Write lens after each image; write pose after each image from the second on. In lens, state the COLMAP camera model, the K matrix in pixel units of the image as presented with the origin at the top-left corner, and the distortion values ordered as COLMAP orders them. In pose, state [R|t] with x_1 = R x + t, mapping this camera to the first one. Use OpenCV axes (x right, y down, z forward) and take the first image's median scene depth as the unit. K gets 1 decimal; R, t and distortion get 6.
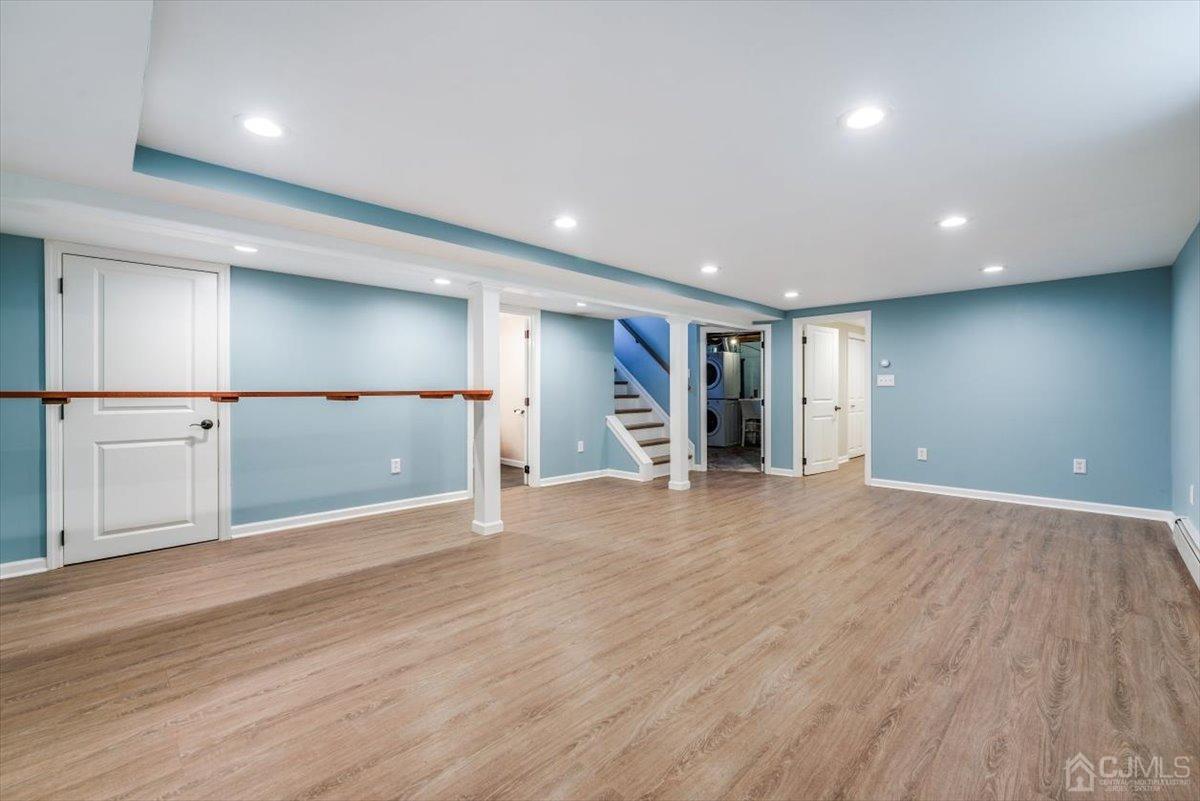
lens RADIAL K [[488.8, 0, 594.6], [0, 488.8, 403.2], [0, 0, 1]] dist [-0.011584, 0.002236]
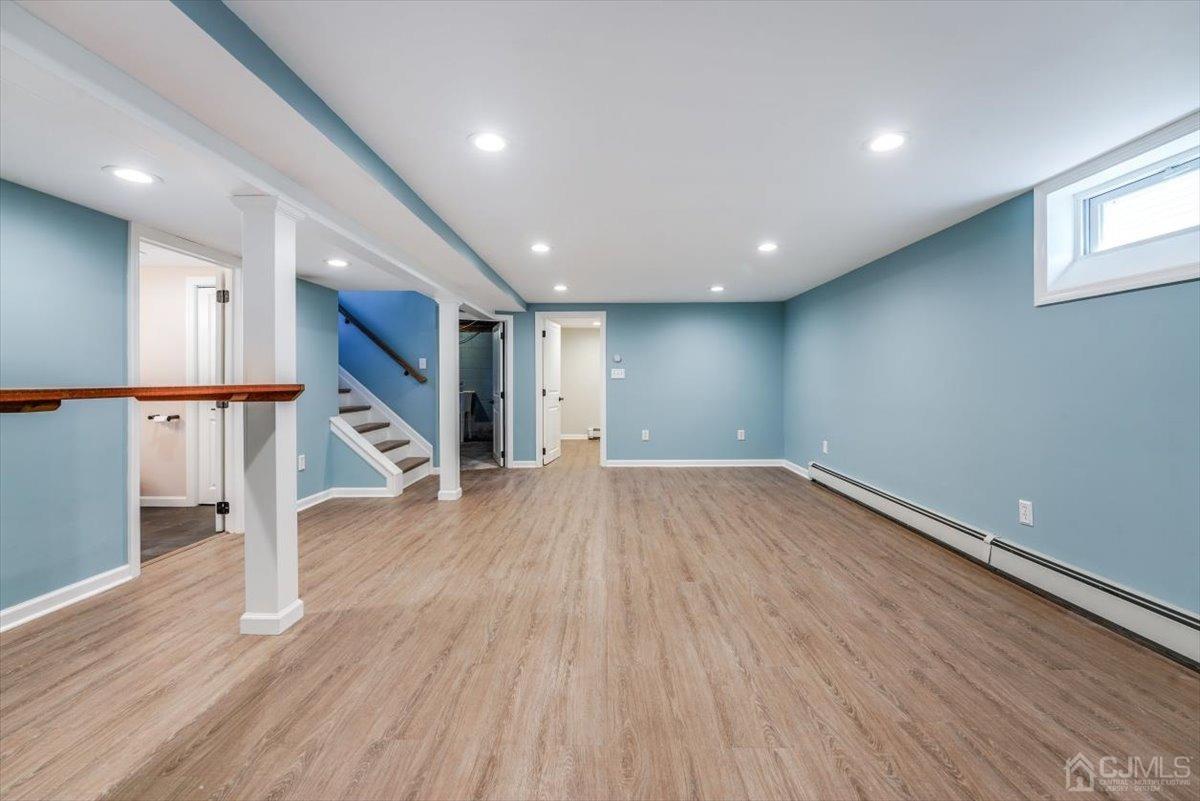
lens RADIAL K [[488.8, 0, 593.8], [0, 488.8, 374.8], [0, 0, 1]] dist [-0.011584, 0.002236]
pose [[0.720906, 0.007779, 0.692989, -0.237227], [0.022135, 0.999168, -0.034243, -0.004750], [-0.692679, 0.040026, 0.720134, 0.210410]]
